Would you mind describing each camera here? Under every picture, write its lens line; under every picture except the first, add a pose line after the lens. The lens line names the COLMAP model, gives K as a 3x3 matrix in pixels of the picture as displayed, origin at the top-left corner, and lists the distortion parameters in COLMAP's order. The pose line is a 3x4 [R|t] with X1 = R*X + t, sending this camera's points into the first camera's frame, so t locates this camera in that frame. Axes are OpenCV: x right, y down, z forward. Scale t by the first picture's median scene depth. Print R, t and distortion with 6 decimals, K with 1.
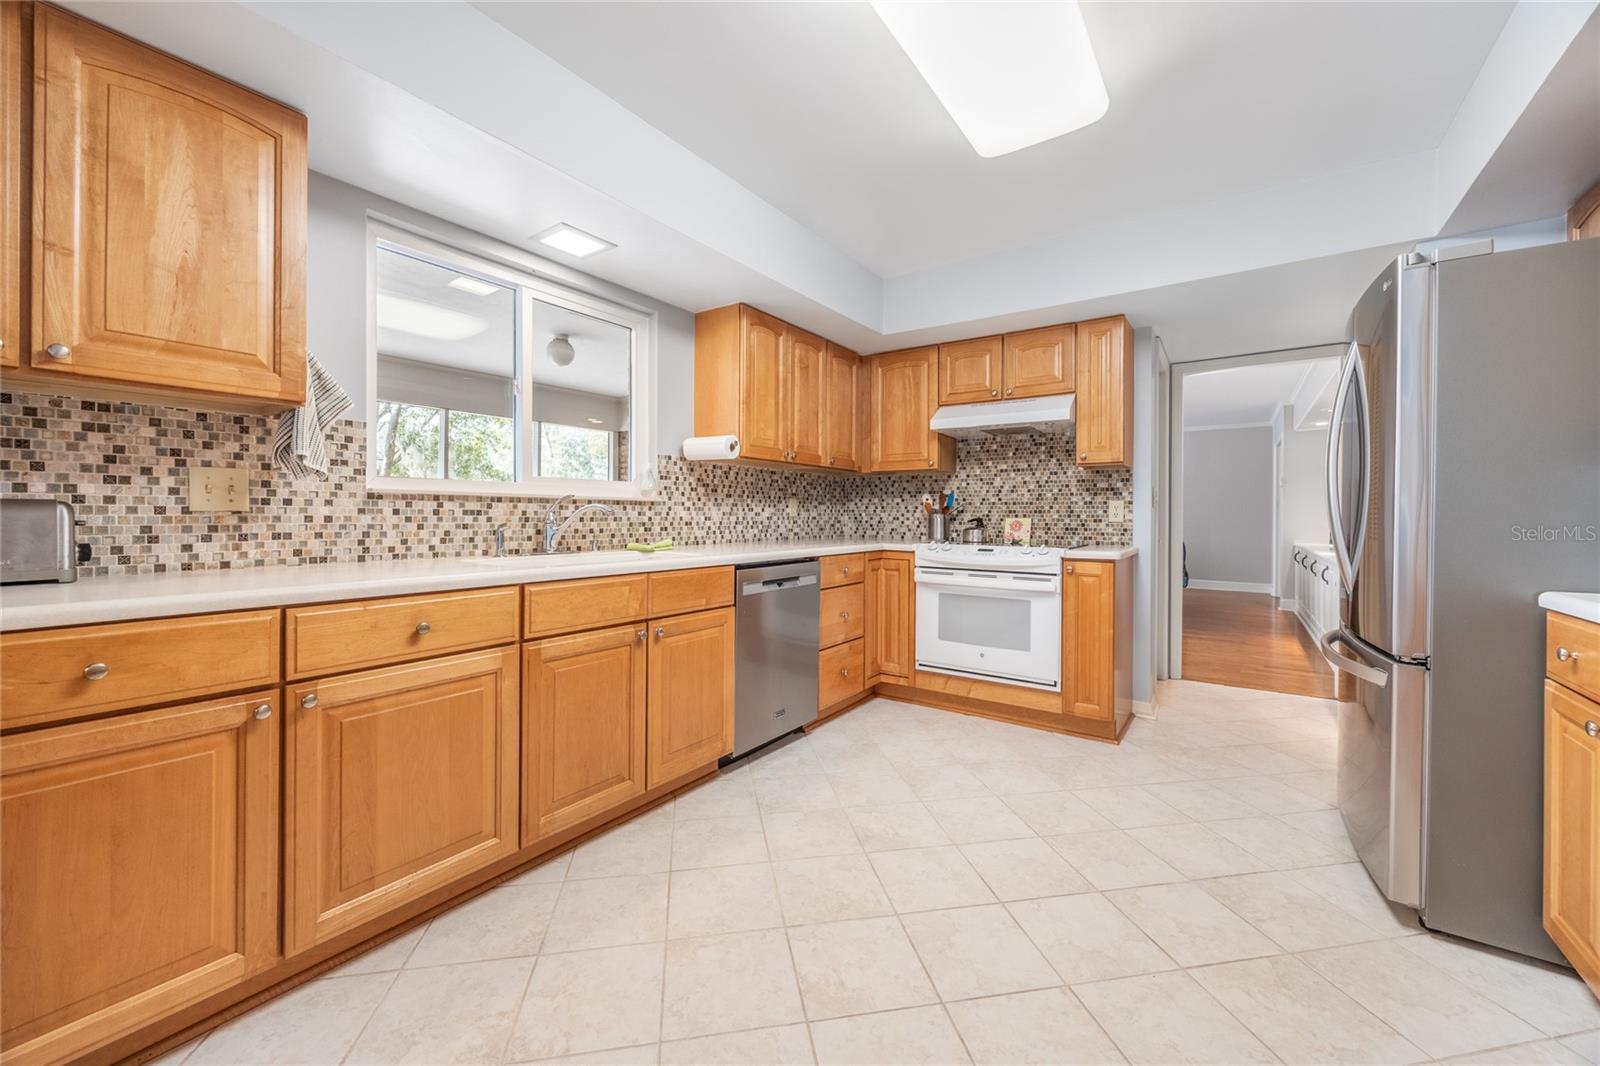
lens RADIAL K [[612.2, 0, 796.7], [0, 612.2, 516.3], [0, 0, 1]] dist [-0.002830, -0.000300]
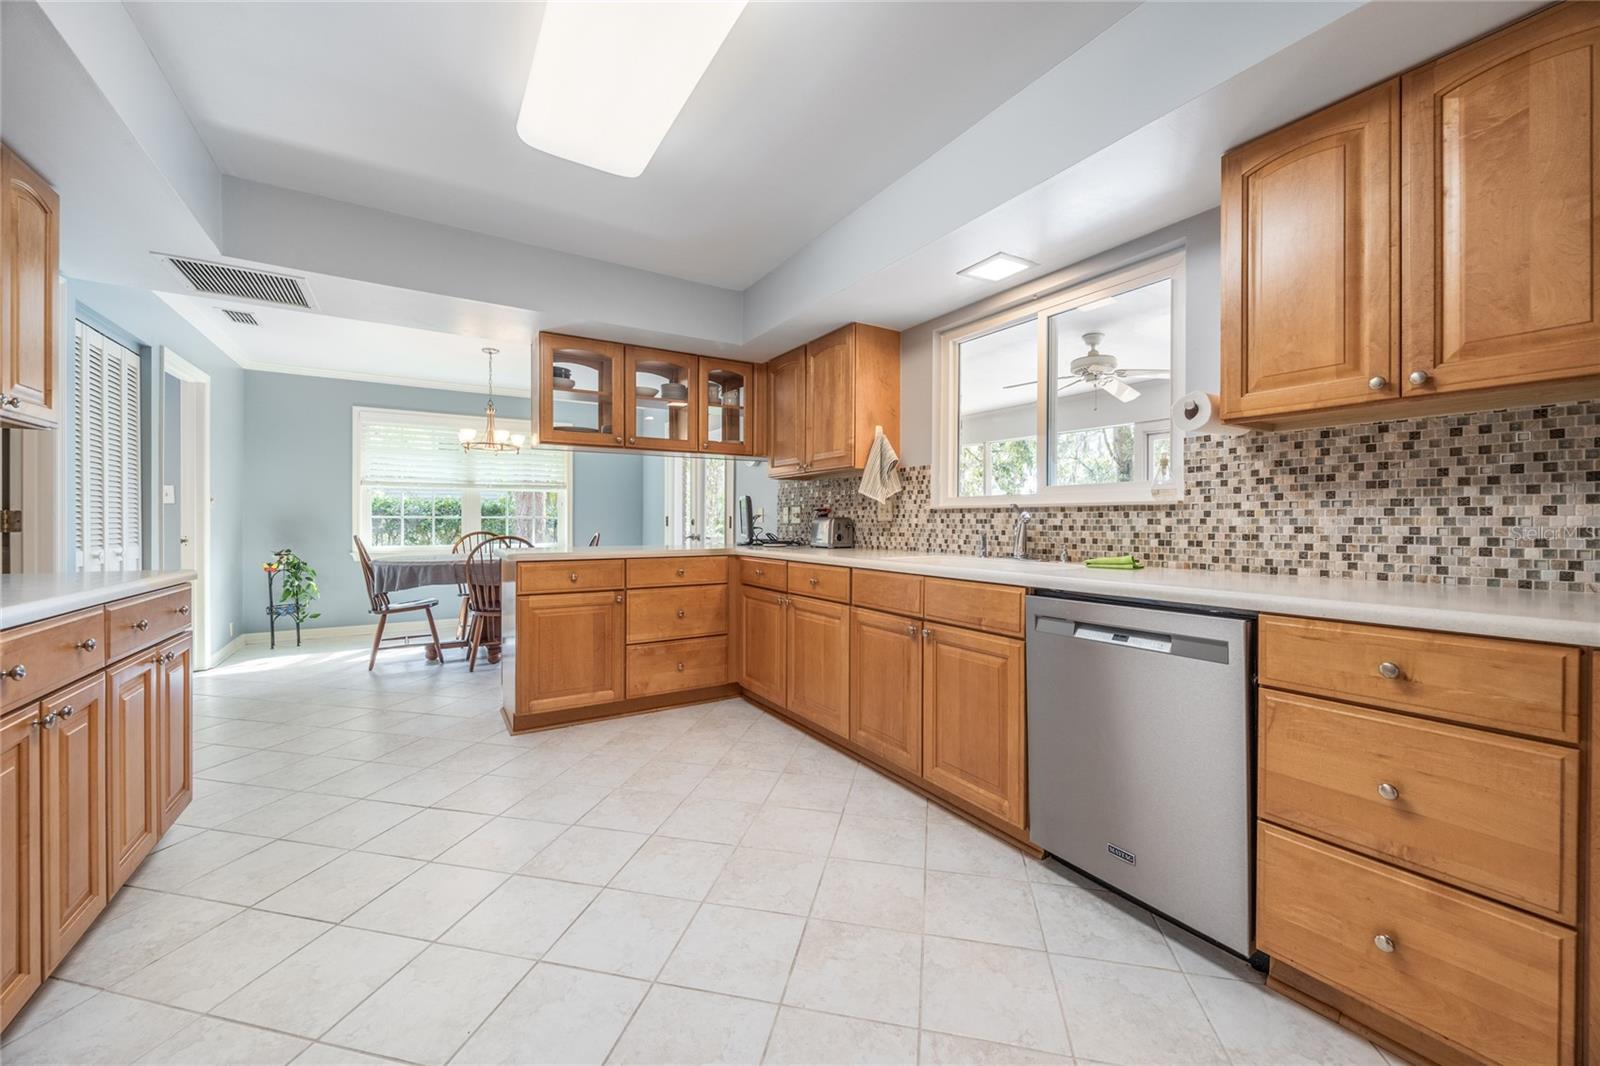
lens RADIAL K [[612.2, 0, 806.9], [0, 612.2, 524.2], [0, 0, 1]] dist [-0.002830, -0.000300]
pose [[-0.376738, -0.004006, -0.926311, 0.621176], [-0.007668, 0.999970, -0.001205, 0.003287], [0.926288, 0.006649, -0.376758, 0.904282]]
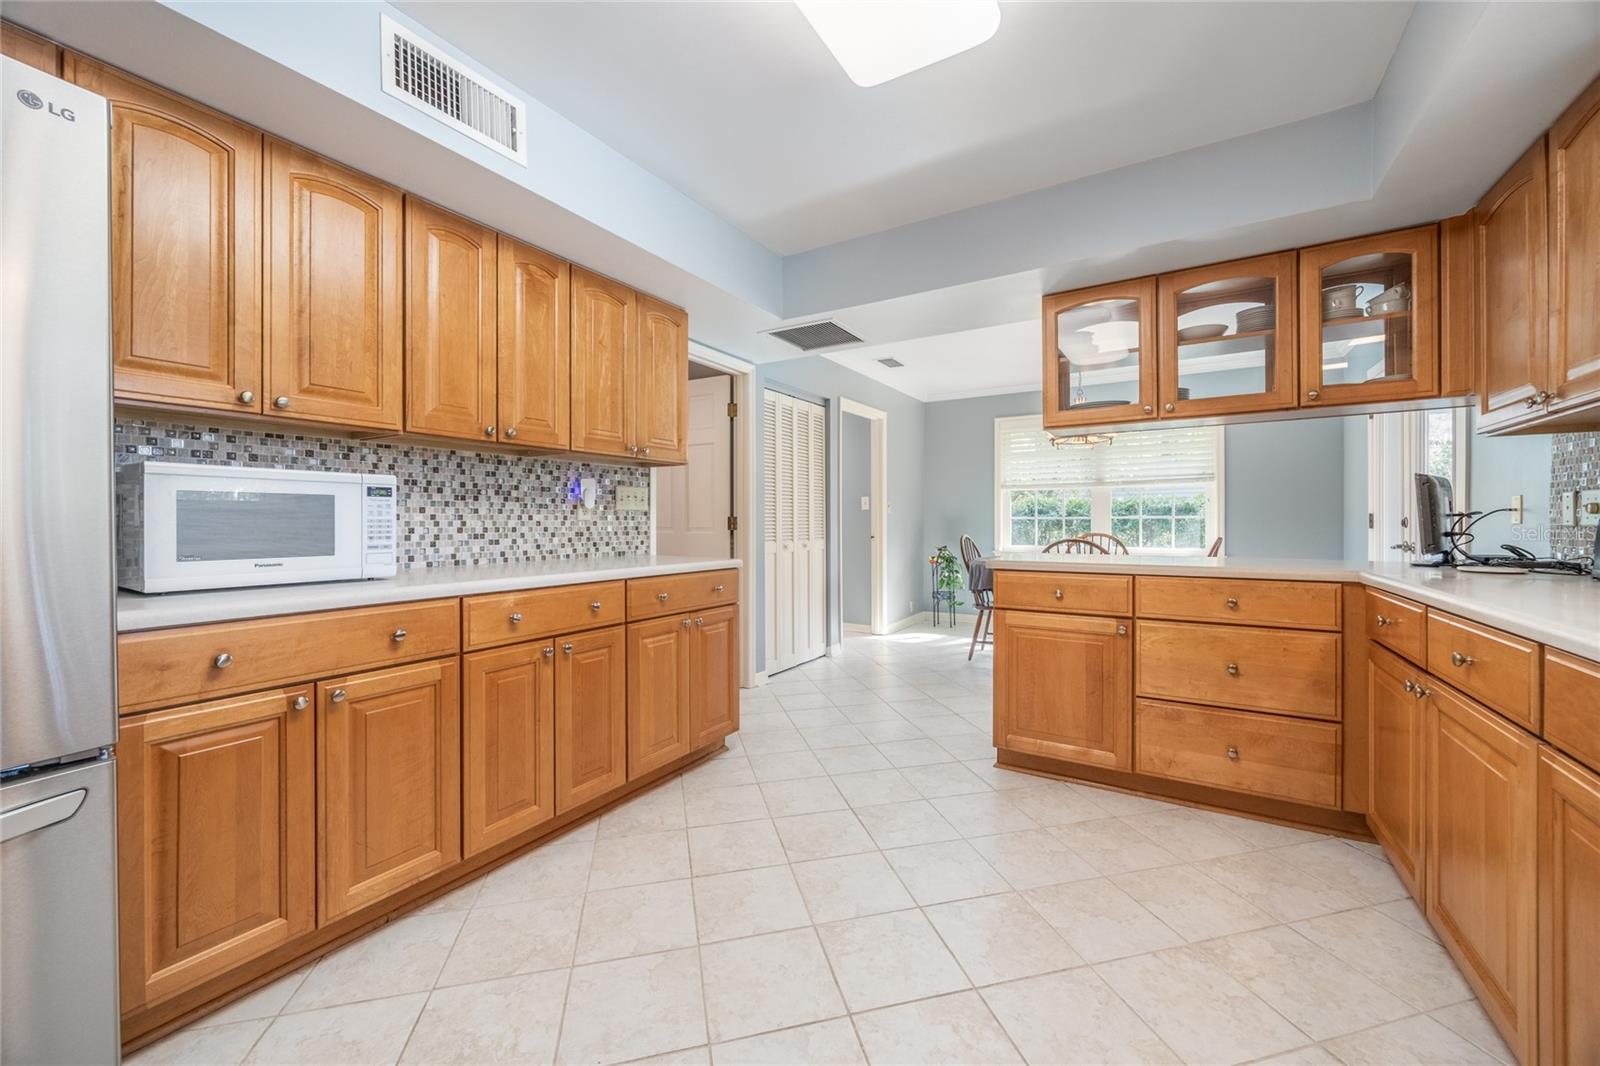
lens RADIAL K [[612.2, 0, 797.3], [0, 612.2, 521.4], [0, 0, 1]] dist [-0.002830, -0.000300]
pose [[-0.997641, -0.005560, -0.068428, 0.189820], [-0.005787, 0.999978, 0.003109, -0.002351], [0.068409, 0.003497, -0.997651, 0.941666]]
